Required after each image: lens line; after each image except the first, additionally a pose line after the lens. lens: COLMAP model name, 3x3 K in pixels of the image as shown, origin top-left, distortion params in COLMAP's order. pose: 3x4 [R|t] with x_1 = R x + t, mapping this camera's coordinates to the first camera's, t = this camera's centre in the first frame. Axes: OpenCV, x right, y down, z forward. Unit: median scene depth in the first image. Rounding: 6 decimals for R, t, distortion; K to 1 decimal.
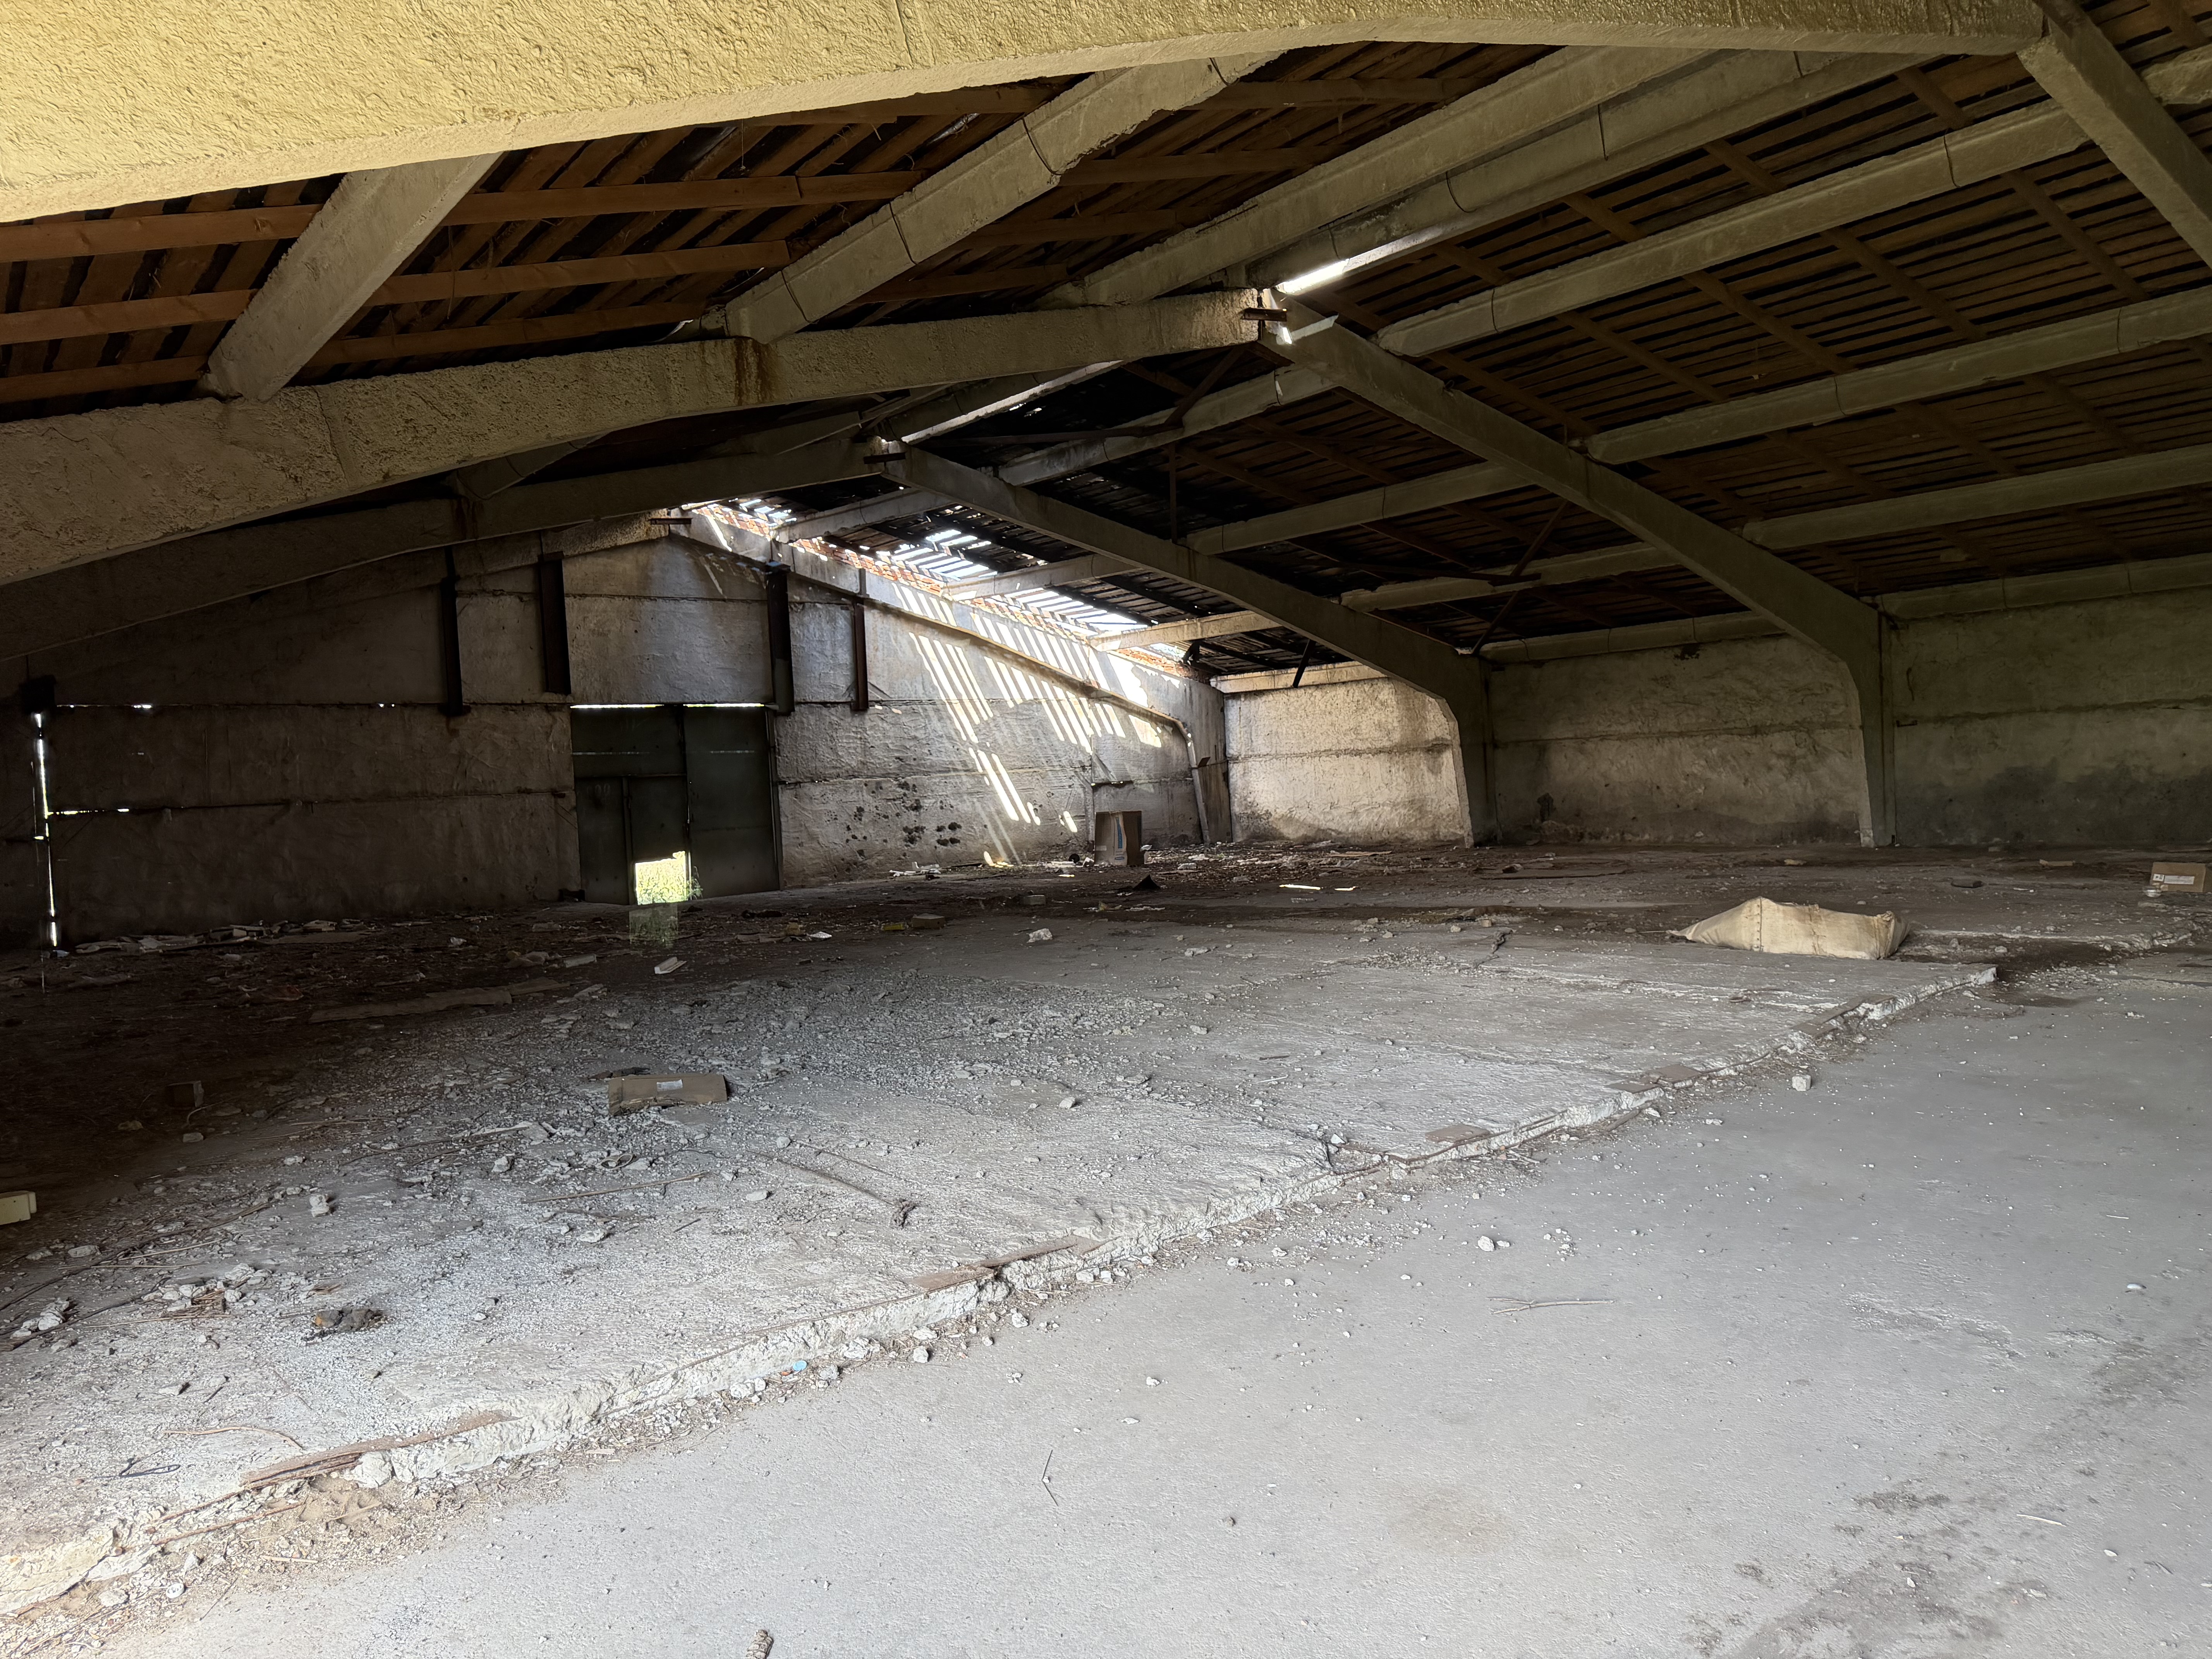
lens RADIAL K [[1556.4, 0, 1110.7], [0, 1556.4, 879.8], [0, 0, 1]] dist [0.108414, -0.184970]
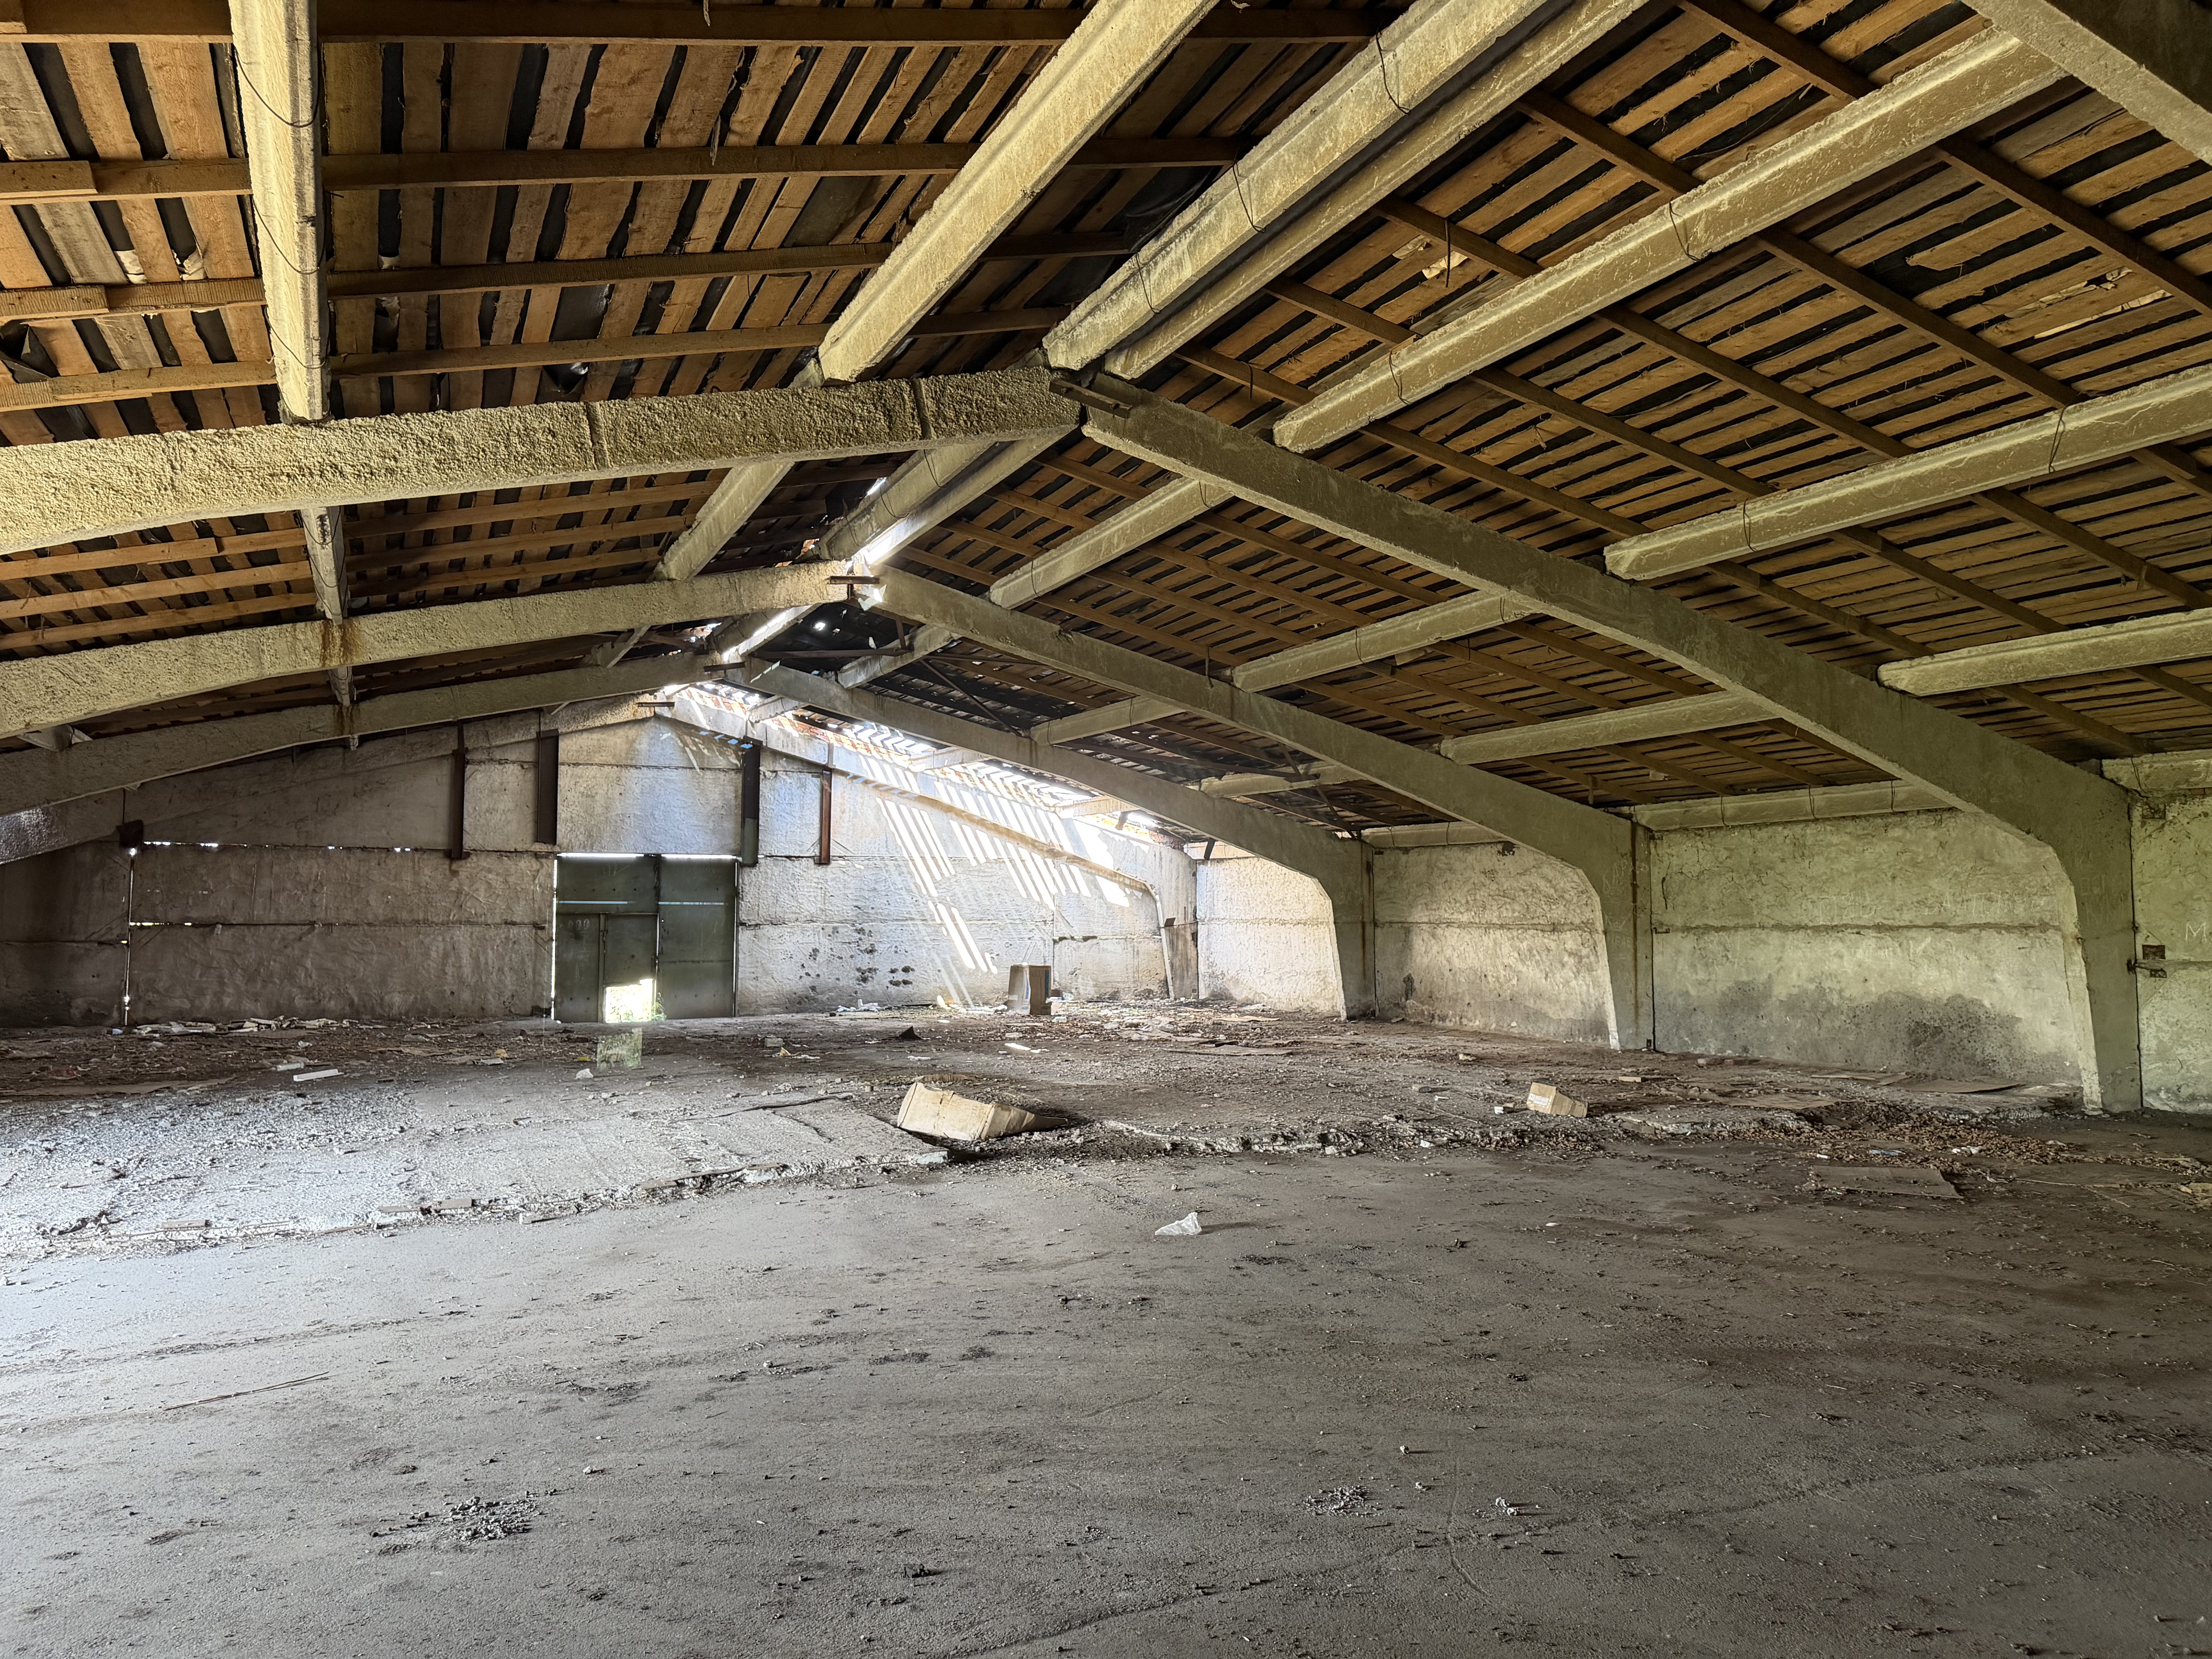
lens RADIAL K [[1560.8, 0, 1117.2], [0, 1560.8, 861.1], [0, 0, 1]] dist [0.068010, -0.084843]
pose [[0.969706, 0.043545, -0.240363, 0.366256], [-0.065700, 0.994217, -0.084942, -0.030860], [0.235274, 0.098161, 0.966959, -0.067180]]
